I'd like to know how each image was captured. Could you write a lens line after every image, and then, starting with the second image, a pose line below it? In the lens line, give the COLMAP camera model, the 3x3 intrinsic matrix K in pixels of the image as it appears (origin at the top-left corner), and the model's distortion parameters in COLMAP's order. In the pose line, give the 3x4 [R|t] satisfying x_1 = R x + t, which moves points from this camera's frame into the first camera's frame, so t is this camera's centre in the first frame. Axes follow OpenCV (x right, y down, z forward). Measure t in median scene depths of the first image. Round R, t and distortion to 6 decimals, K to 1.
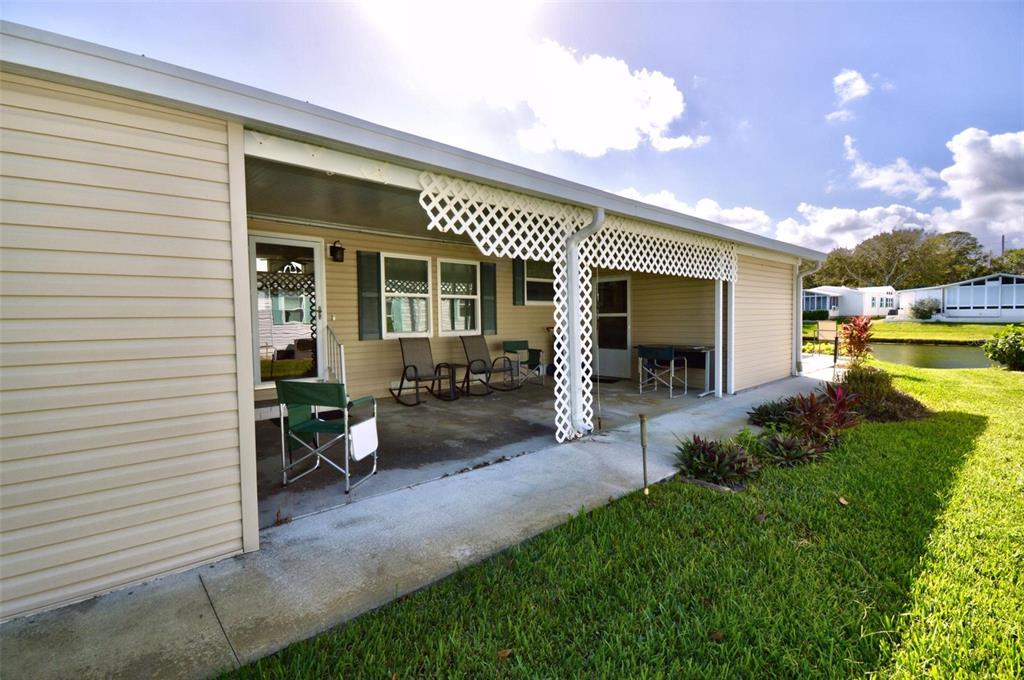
lens RADIAL K [[455.0, 0, 512.0], [0, 455.0, 340.0], [0, 0, 1]] dist [0.001528, -0.017089]
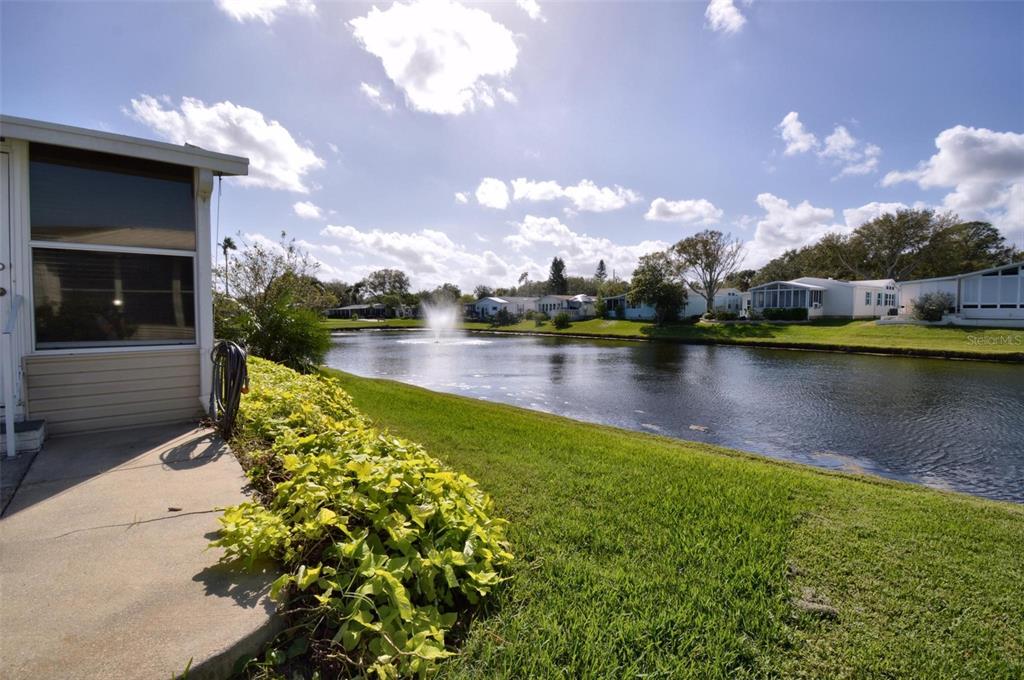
lens RADIAL K [[455.0, 0, 512.0], [0, 455.0, 340.0], [0, 0, 1]] dist [0.001528, -0.017089]
pose [[0.999740, 0.016443, -0.015782, 0.258131], [-0.016312, 0.999831, 0.008439, -0.011372], [0.015918, -0.008179, 0.999840, 0.271308]]
